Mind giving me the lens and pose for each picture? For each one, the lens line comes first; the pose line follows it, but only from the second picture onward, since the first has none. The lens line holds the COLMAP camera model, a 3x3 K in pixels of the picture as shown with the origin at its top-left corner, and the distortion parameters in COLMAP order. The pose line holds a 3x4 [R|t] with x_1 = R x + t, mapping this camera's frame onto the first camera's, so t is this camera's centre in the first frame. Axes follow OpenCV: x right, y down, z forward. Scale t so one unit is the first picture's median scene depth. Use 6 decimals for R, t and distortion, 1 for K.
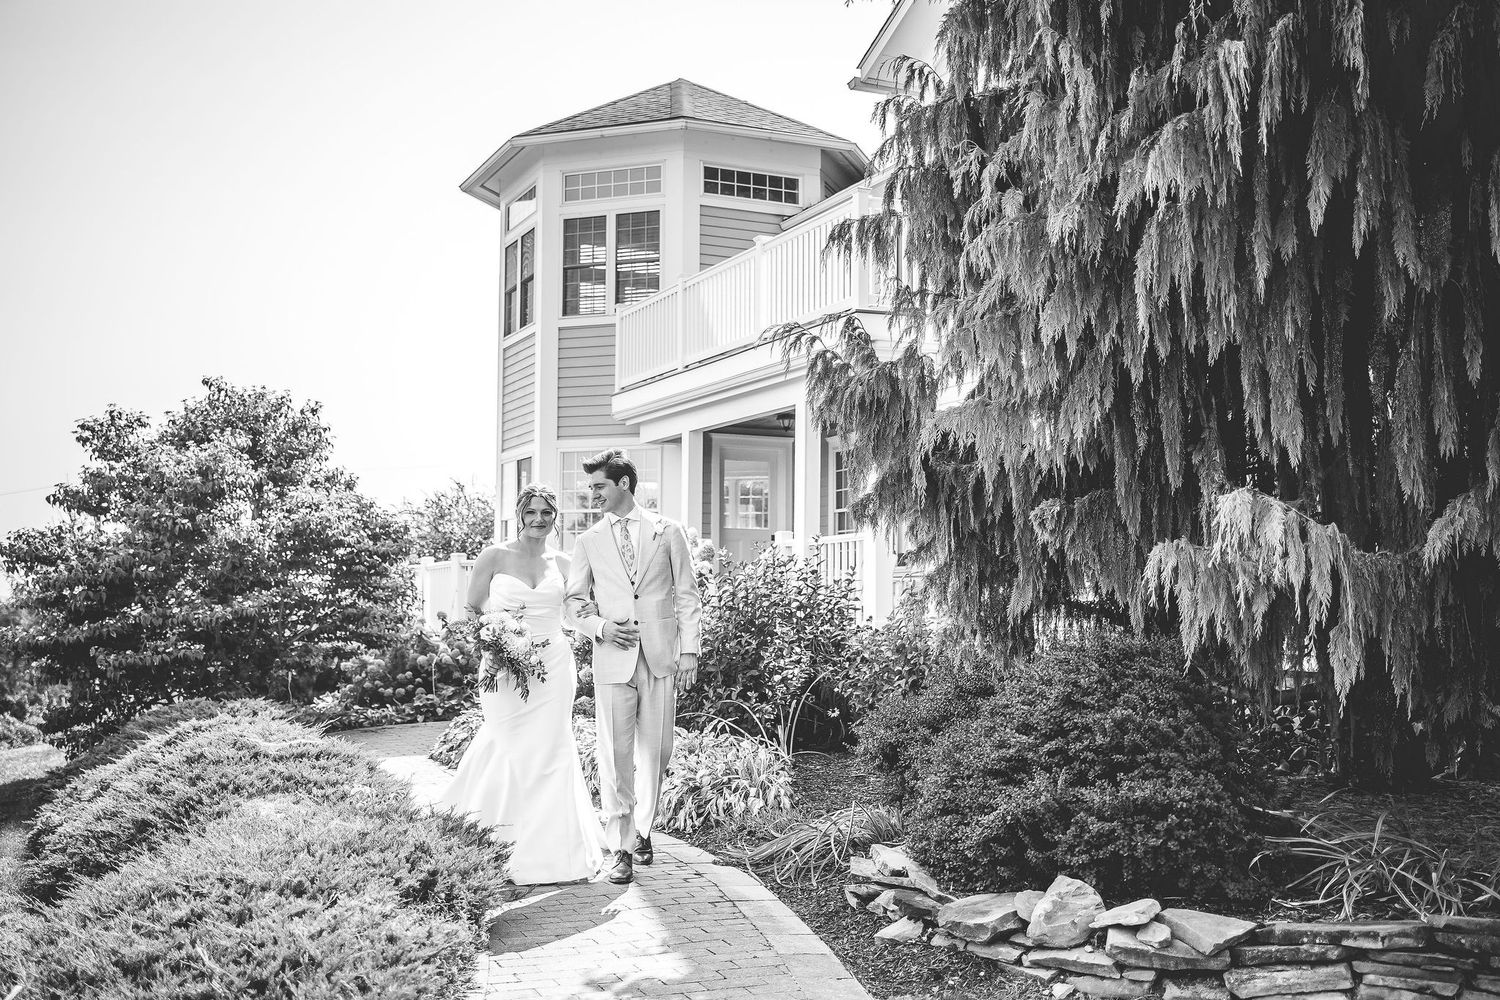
lens RADIAL K [[1542.1, 0, 750.0], [0, 1542.1, 500.0], [0, 0, 1]] dist [-0.041027, 0.040615]
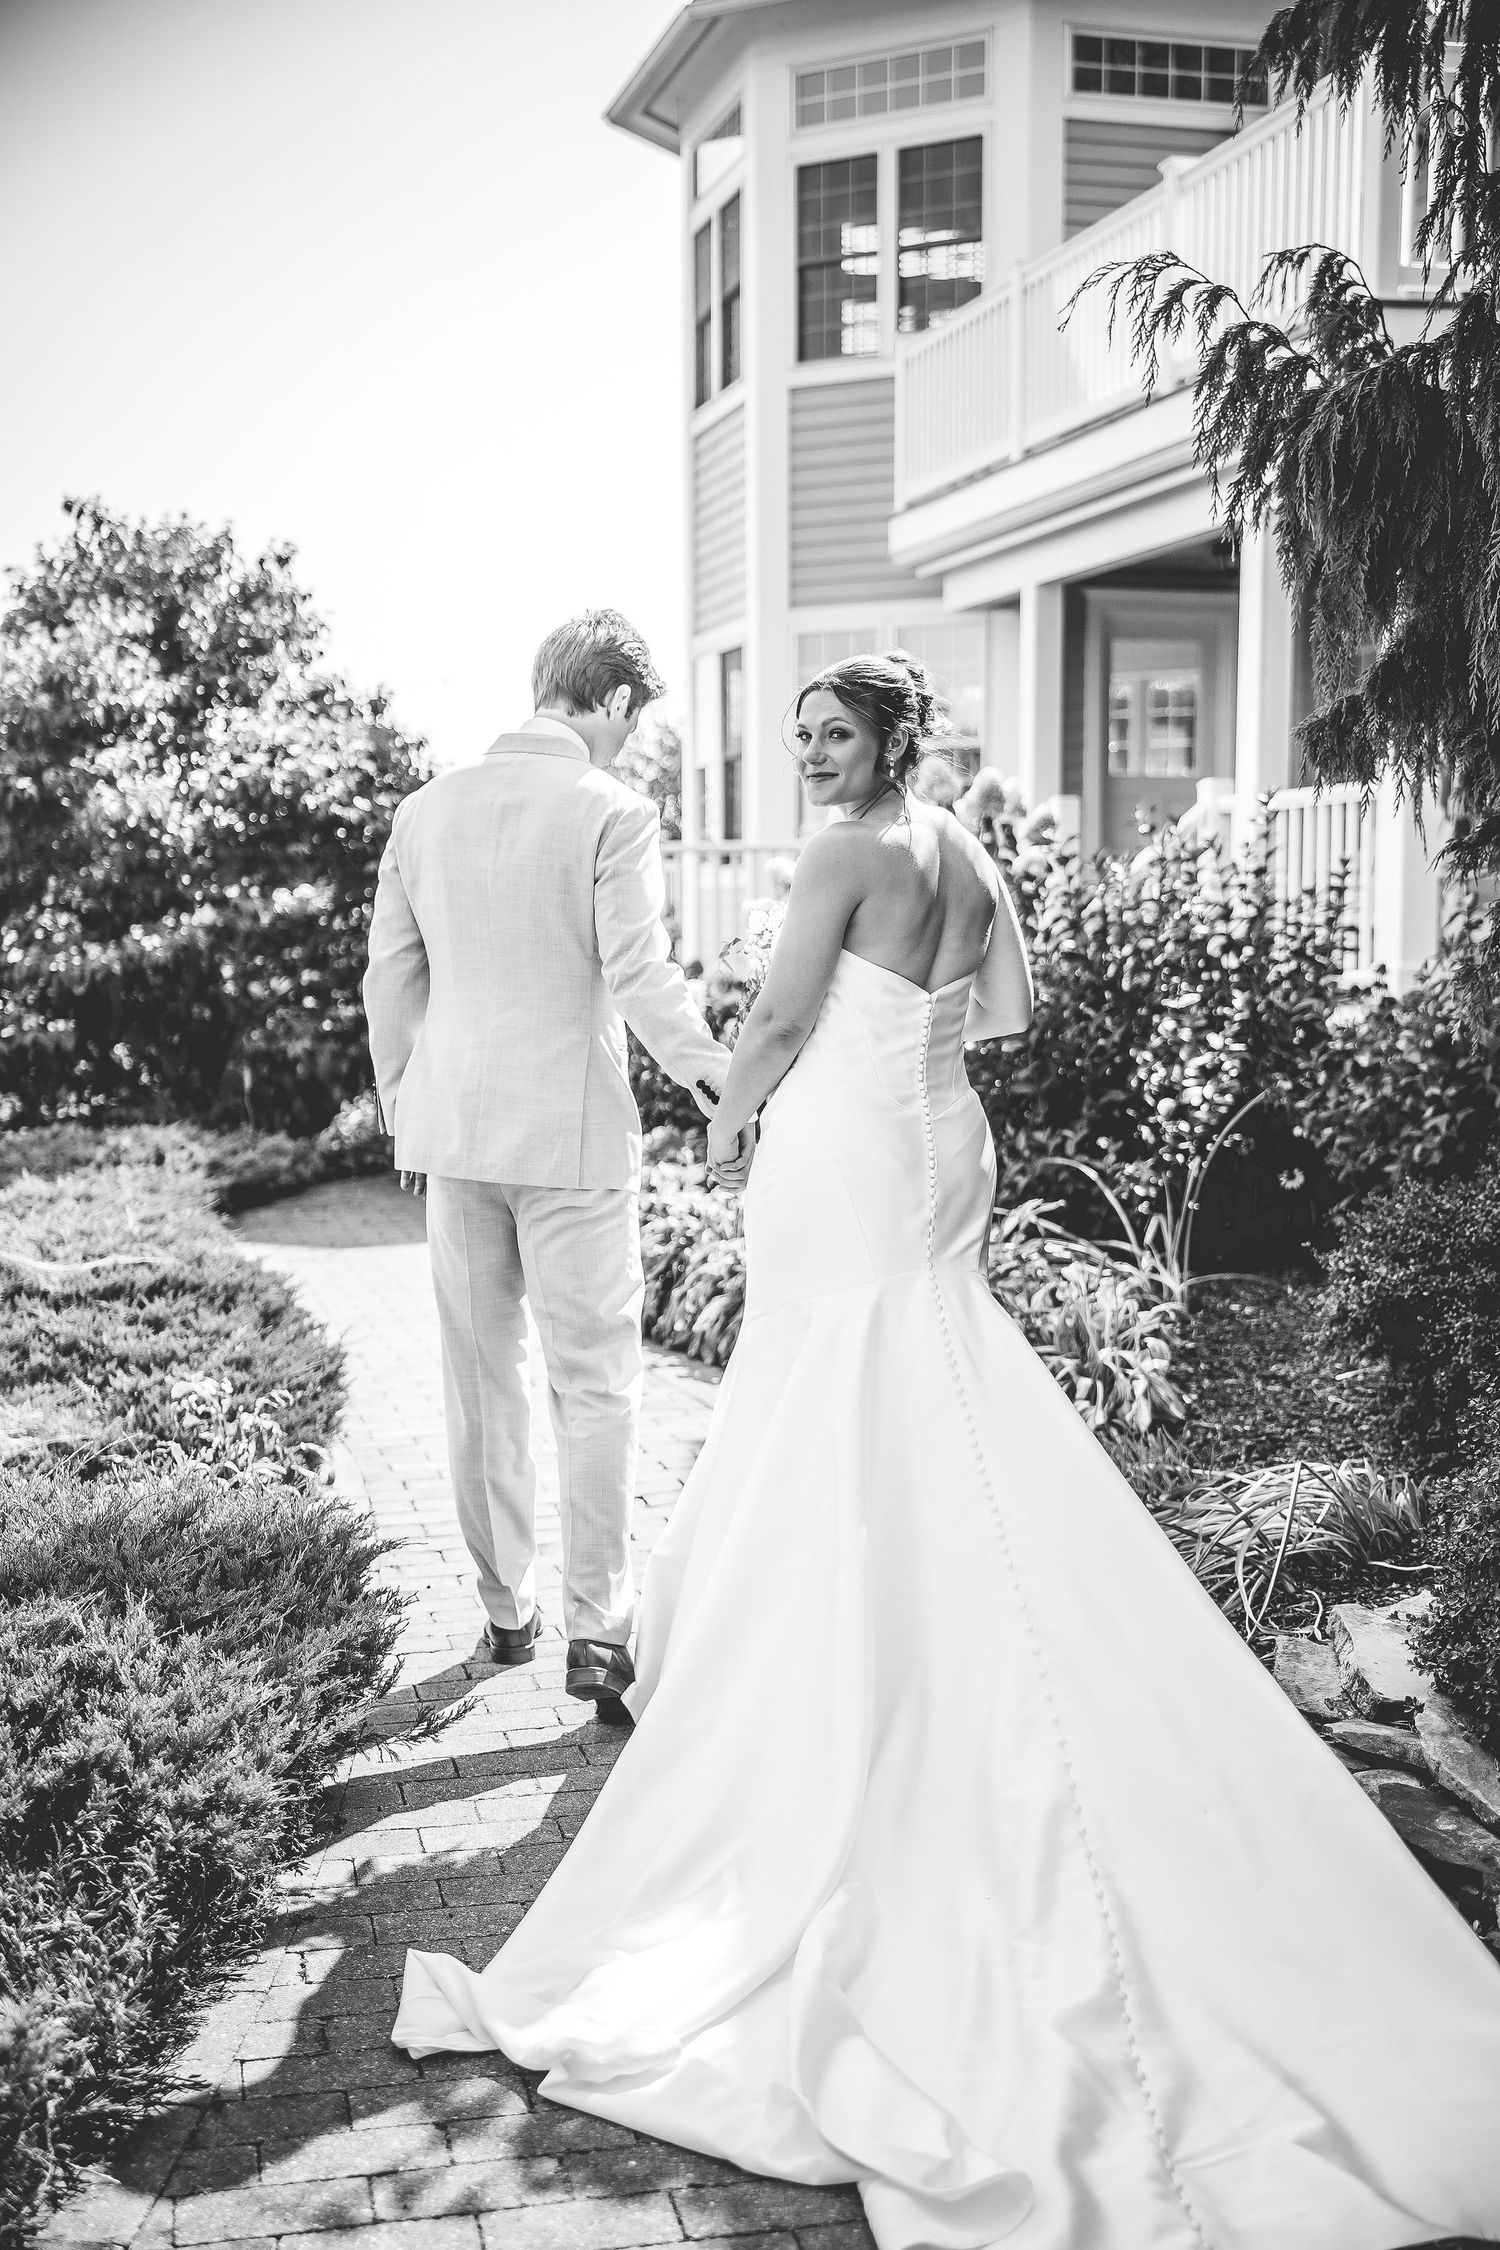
lens RADIAL K [[2614.2, 0, 743.8], [0, 2614.2, 1172.9], [0, 0, 1]] dist [0.008173, 0.040532]
pose [[0.985290, 0.008828, -0.170663, 0.020165], [0.020269, 0.985578, 0.168005, 0.000014], [0.169685, -0.168992, 0.970901, 0.158296]]
